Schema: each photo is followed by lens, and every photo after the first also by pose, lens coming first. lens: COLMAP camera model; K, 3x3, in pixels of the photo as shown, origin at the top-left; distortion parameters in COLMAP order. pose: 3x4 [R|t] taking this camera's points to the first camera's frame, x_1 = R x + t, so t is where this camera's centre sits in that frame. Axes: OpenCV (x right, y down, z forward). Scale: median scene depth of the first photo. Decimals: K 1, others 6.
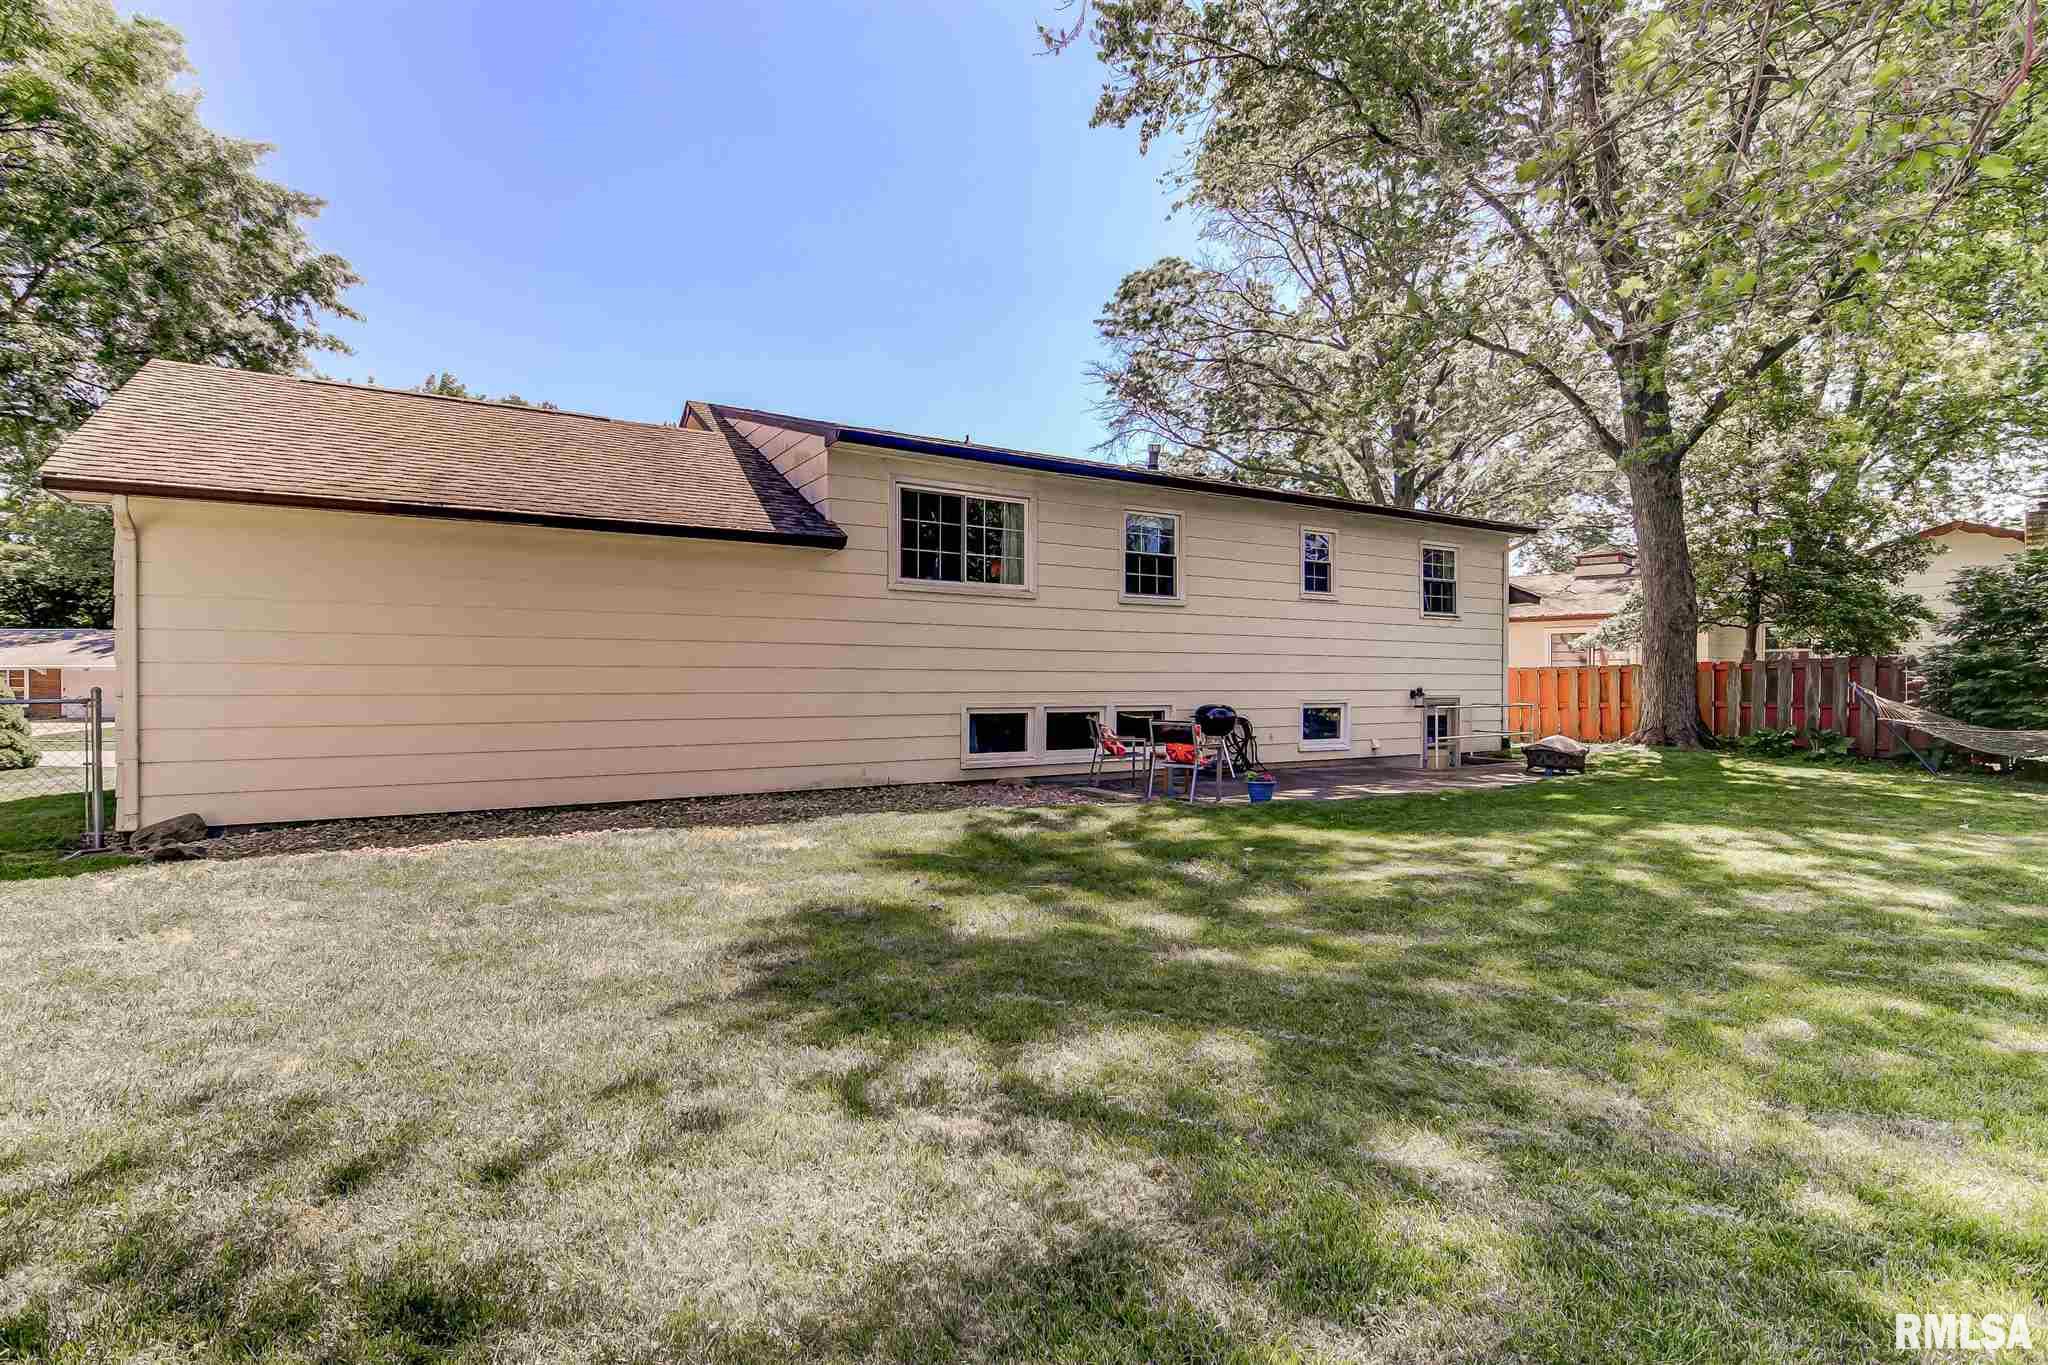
lens RADIAL K [[981.8, 0, 1009.6], [0, 981.8, 684.9], [0, 0, 1]] dist [0.018452, -0.015174]
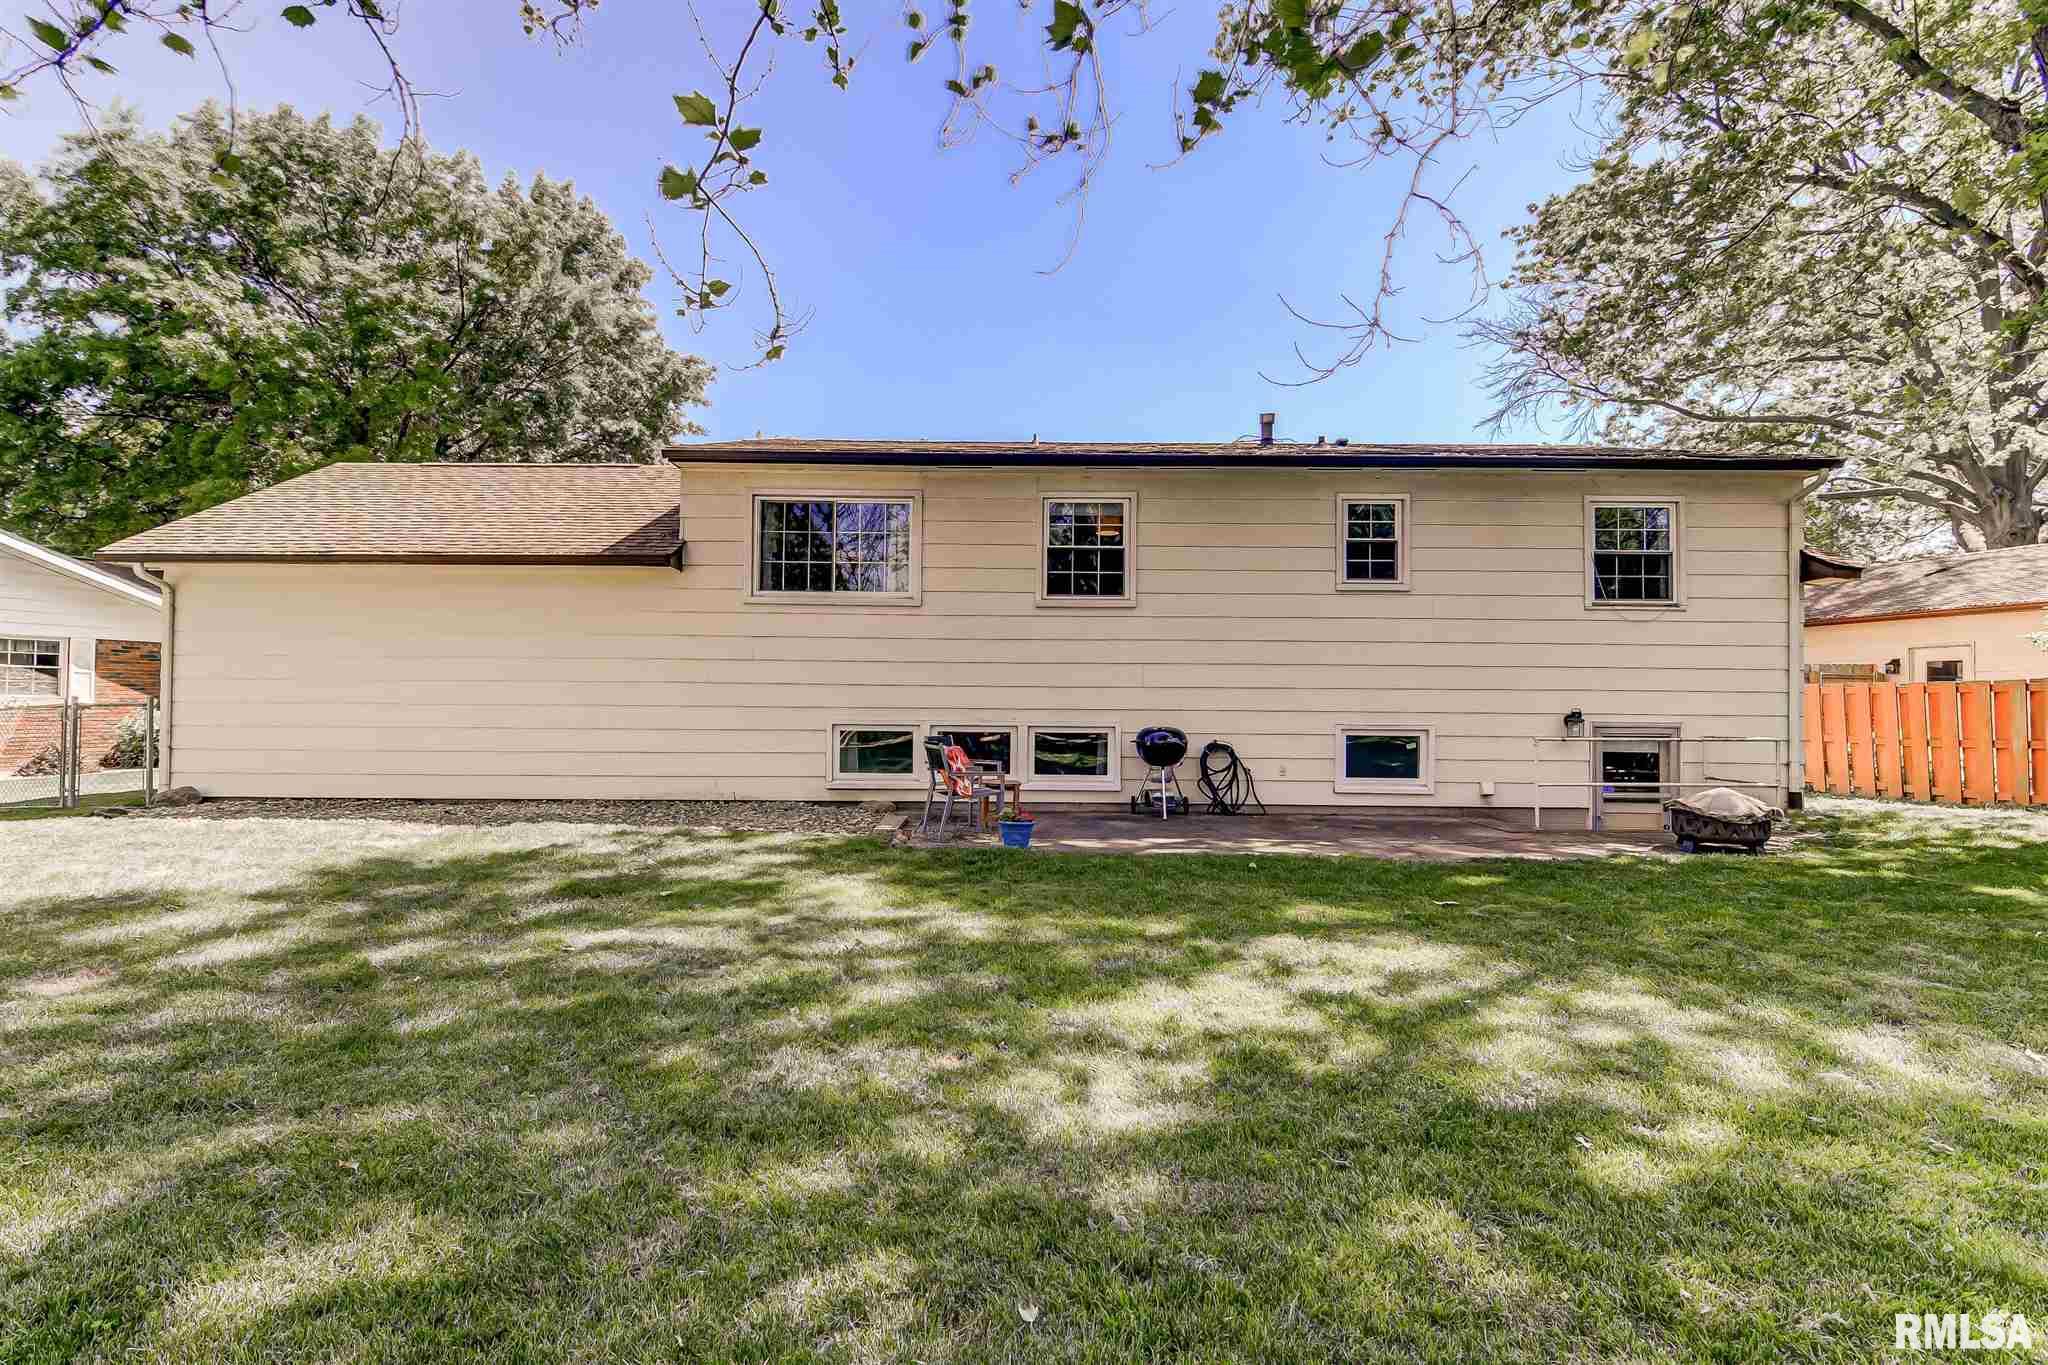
lens RADIAL K [[981.8, 0, 1009.6], [0, 981.8, 684.9], [0, 0, 1]] dist [0.018452, -0.015174]
pose [[0.852560, -0.007998, -0.522568, 0.489315], [-0.008822, 0.999520, -0.029692, 0.010182], [0.522555, 0.029924, 0.852080, 0.229014]]
